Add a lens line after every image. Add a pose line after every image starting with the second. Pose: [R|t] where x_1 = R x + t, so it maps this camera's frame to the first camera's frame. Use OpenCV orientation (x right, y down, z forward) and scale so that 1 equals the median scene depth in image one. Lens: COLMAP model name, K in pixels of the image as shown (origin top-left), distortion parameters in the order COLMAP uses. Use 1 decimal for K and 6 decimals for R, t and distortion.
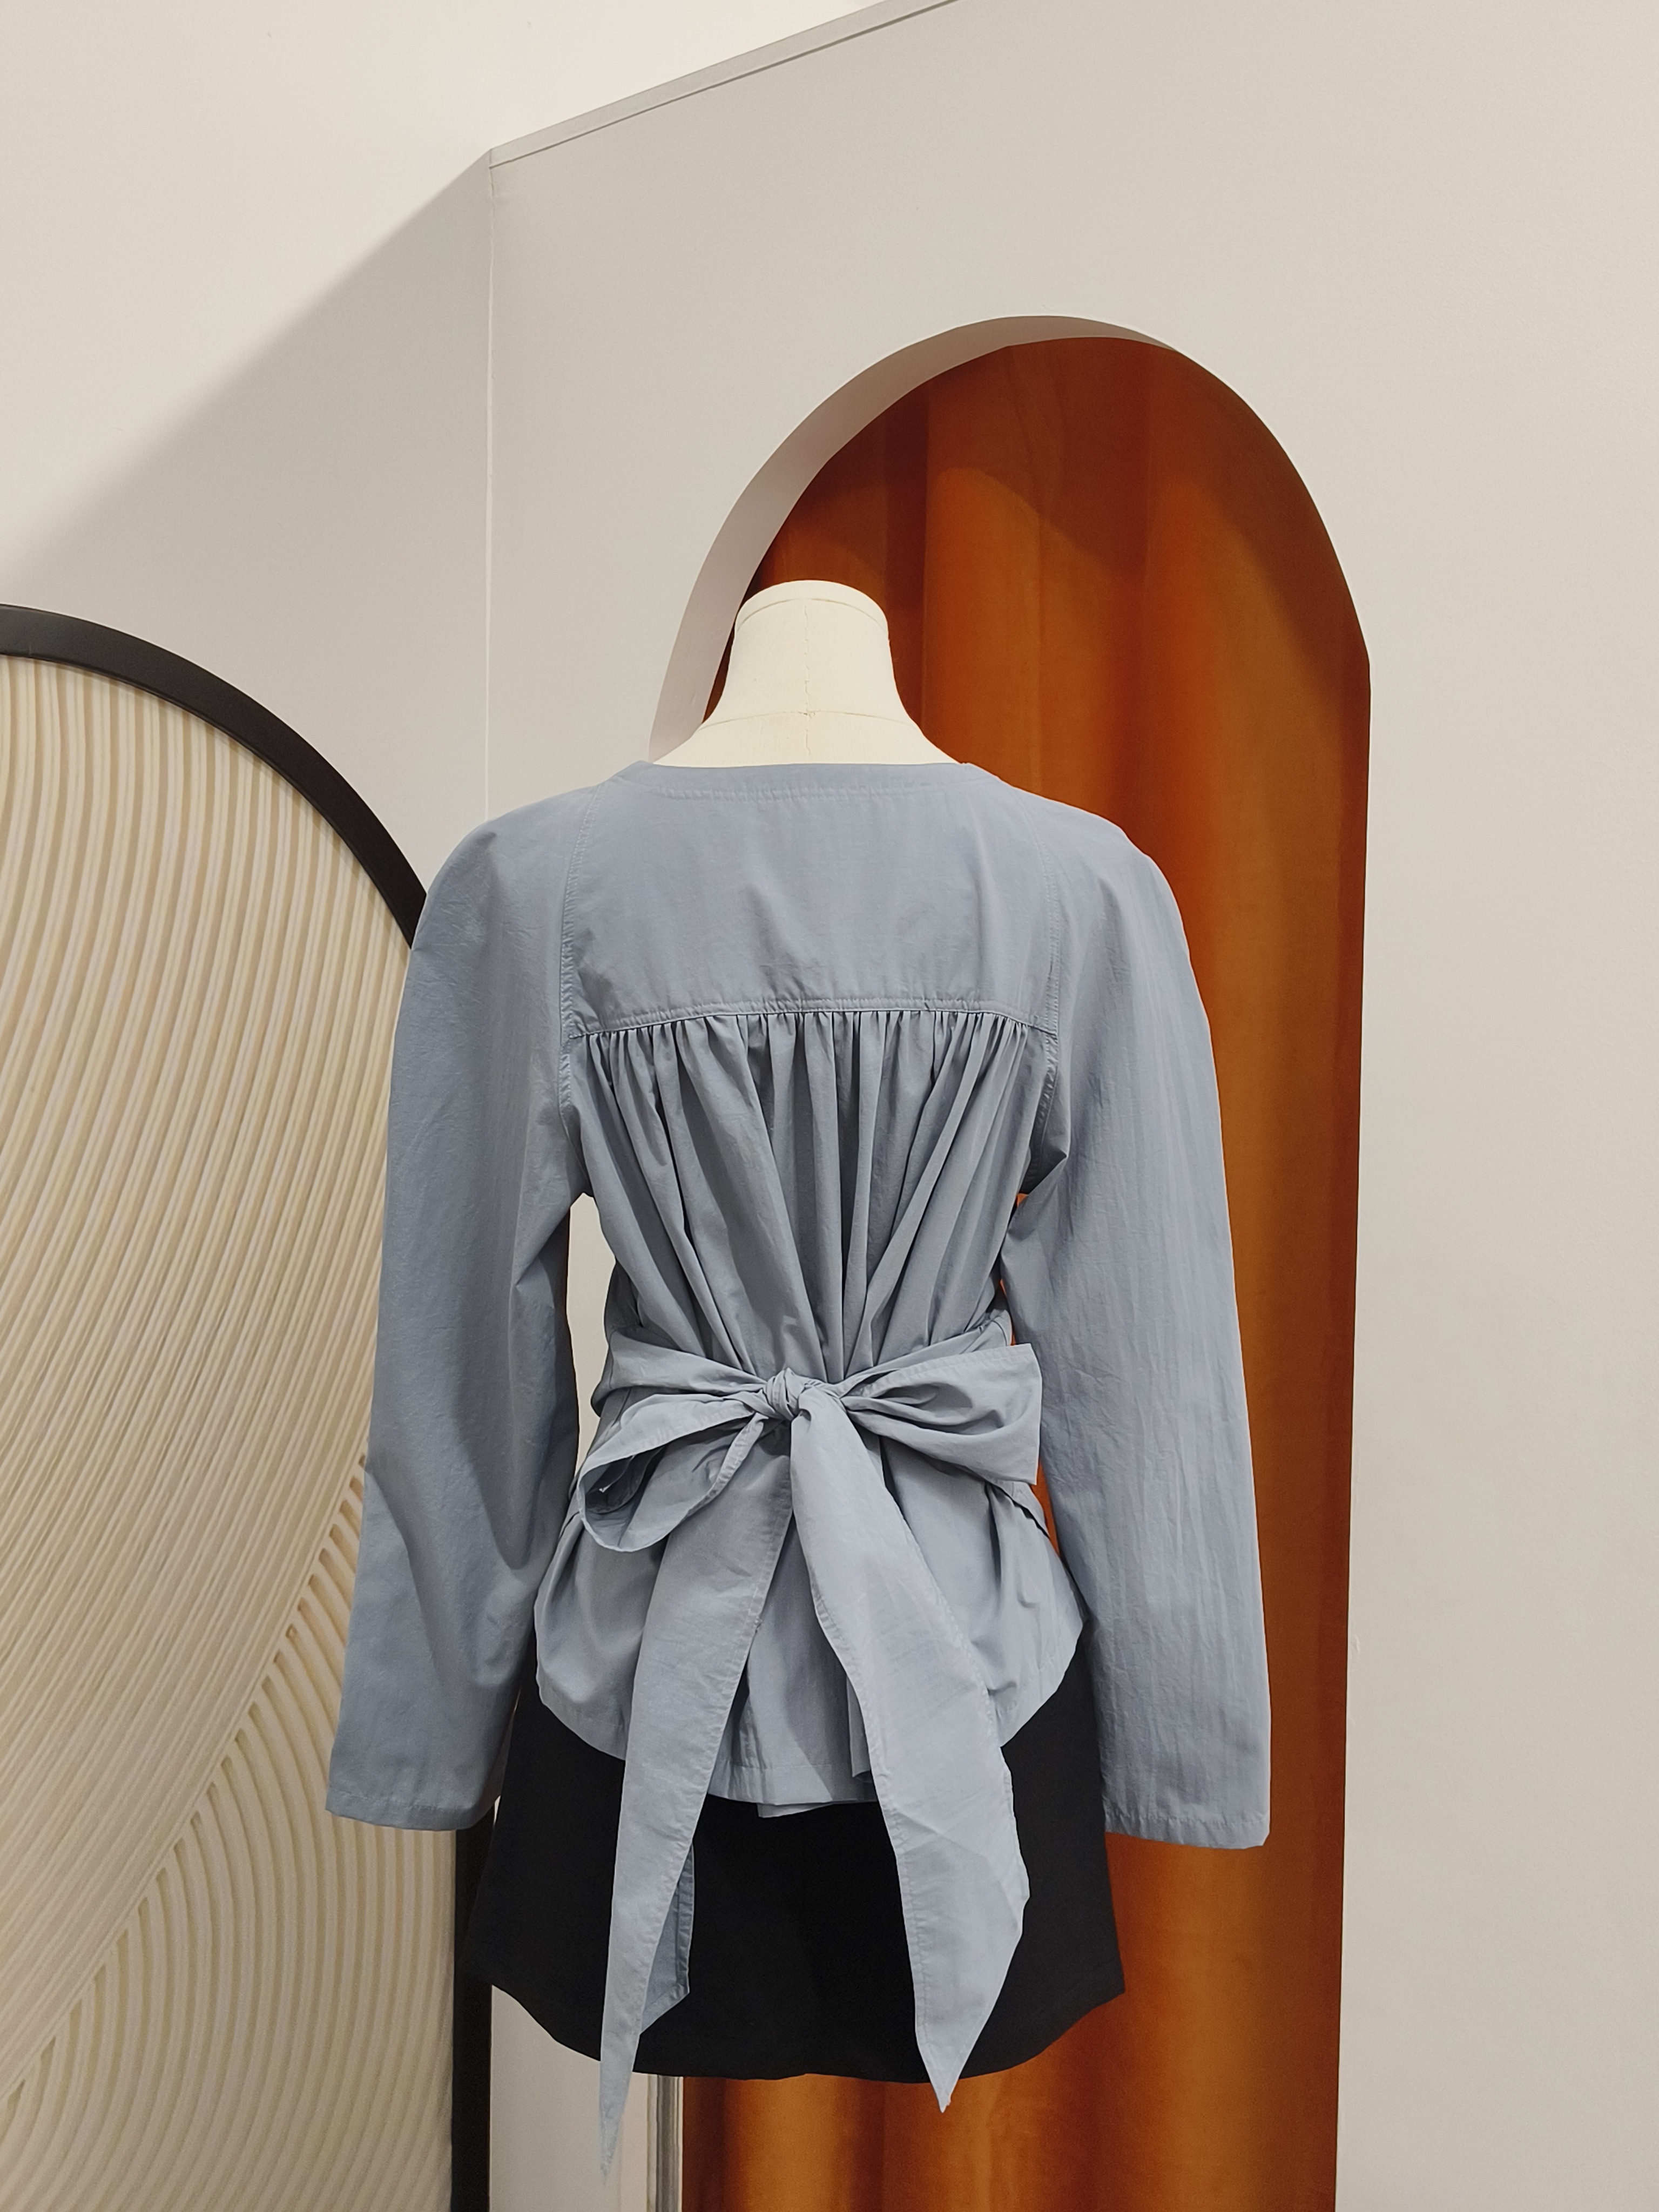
lens RADIAL K [[2485.0, 0, 849.2], [0, 2485.0, 1078.0], [0, 0, 1]] dist [0.078237, 0.000000]
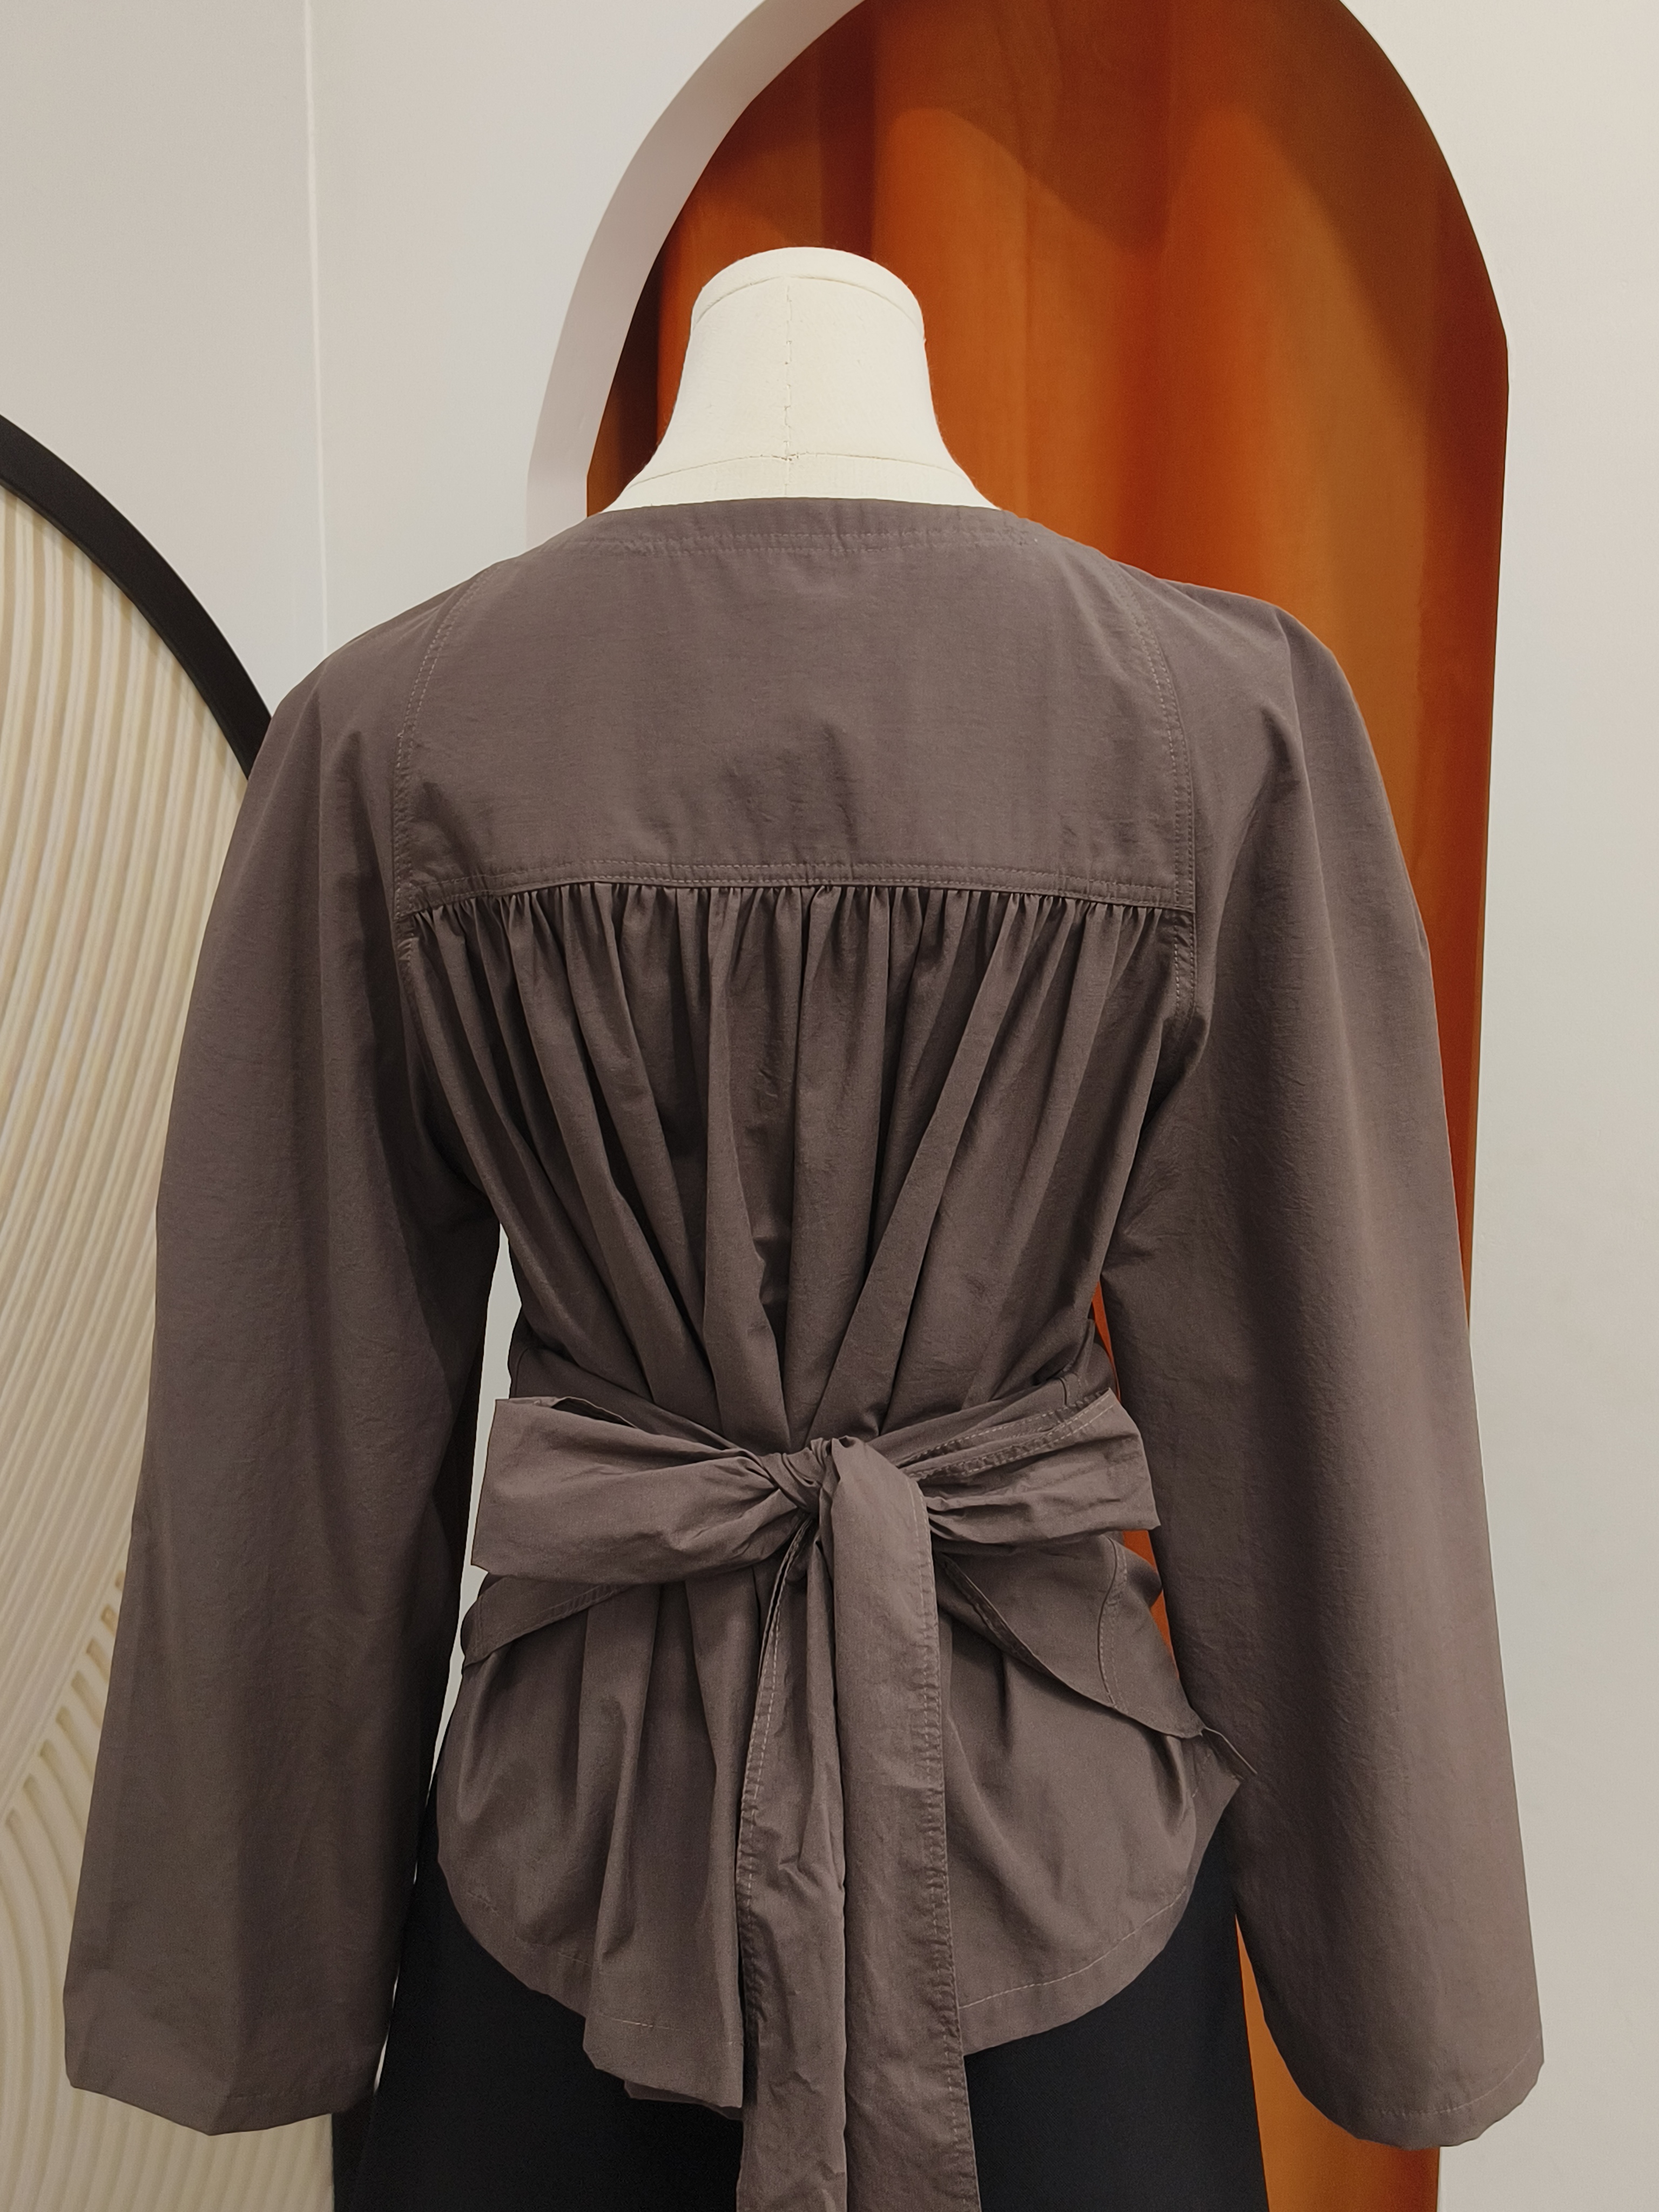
lens RADIAL K [[2485.0, 0, 833.7], [0, 2485.0, 1076.4], [0, 0, 1]] dist [0.078237, 0.000000]
pose [[0.998692, -0.019190, 0.047393, -0.026647], [0.014832, 0.995774, 0.090636, -0.017257], [-0.048932, -0.089815, 0.994756, 0.205980]]
